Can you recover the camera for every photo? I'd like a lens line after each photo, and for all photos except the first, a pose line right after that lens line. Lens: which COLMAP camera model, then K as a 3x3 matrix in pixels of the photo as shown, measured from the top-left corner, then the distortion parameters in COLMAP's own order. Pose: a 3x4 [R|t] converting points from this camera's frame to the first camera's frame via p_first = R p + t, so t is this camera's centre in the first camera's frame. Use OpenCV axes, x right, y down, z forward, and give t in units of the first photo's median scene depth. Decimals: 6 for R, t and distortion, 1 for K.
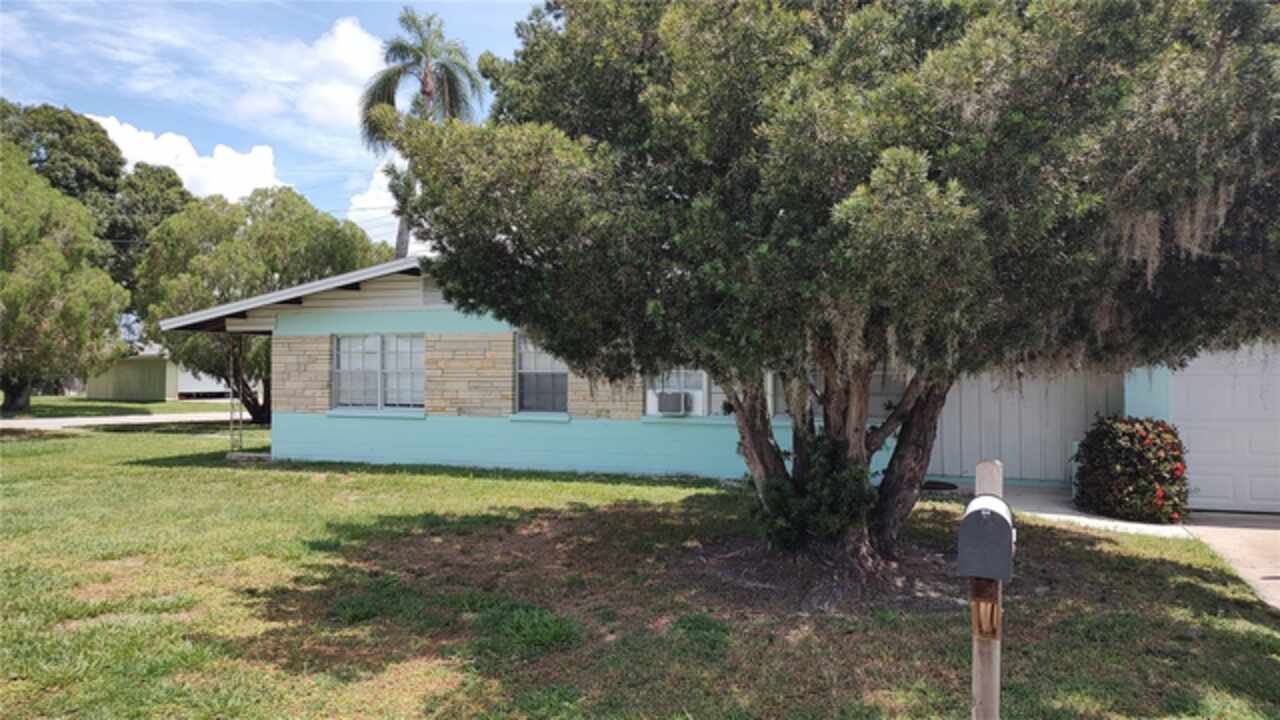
lens RADIAL K [[922.0, 0, 640.0], [0, 922.0, 360.0], [0, 0, 1]] dist [0.043470, -0.047149]
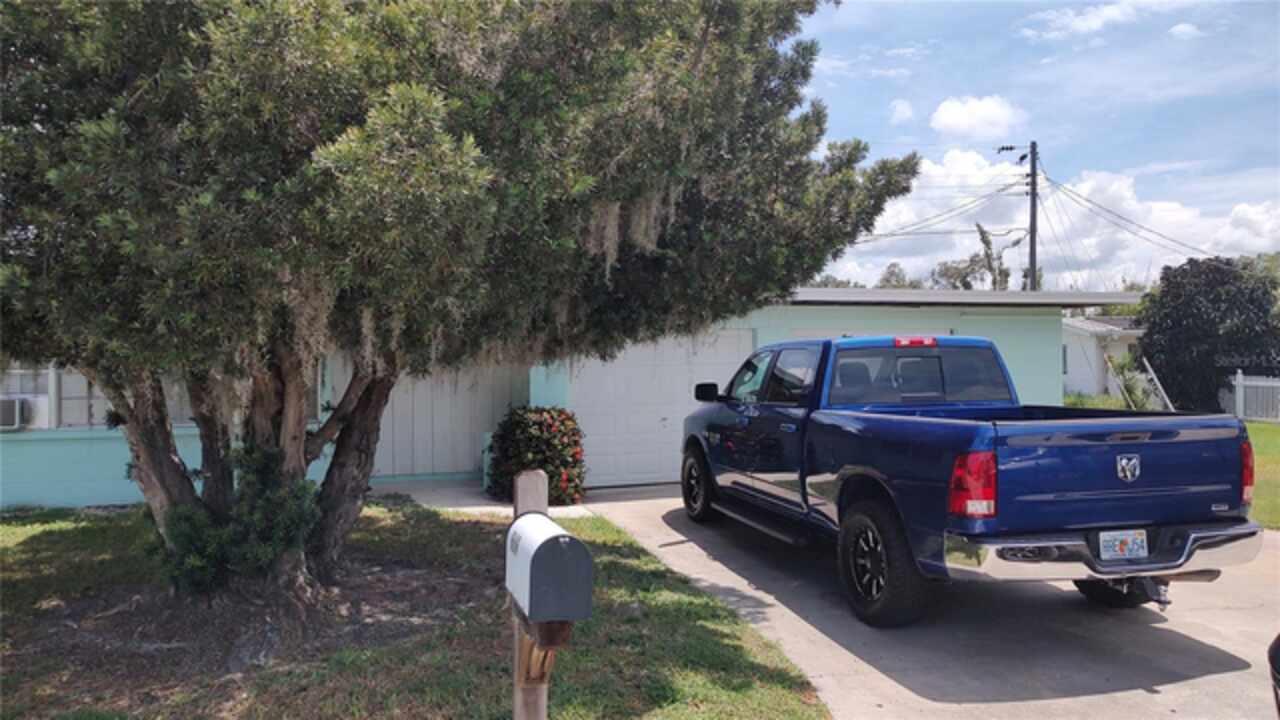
lens RADIAL K [[922.0, 0, 640.0], [0, 922.0, 360.0], [0, 0, 1]] dist [0.043470, -0.047149]
pose [[0.790339, -0.009919, 0.612589, -0.030466], [0.006043, 0.999946, 0.008396, 0.000639], [-0.612639, -0.002934, 0.790357, 0.148655]]
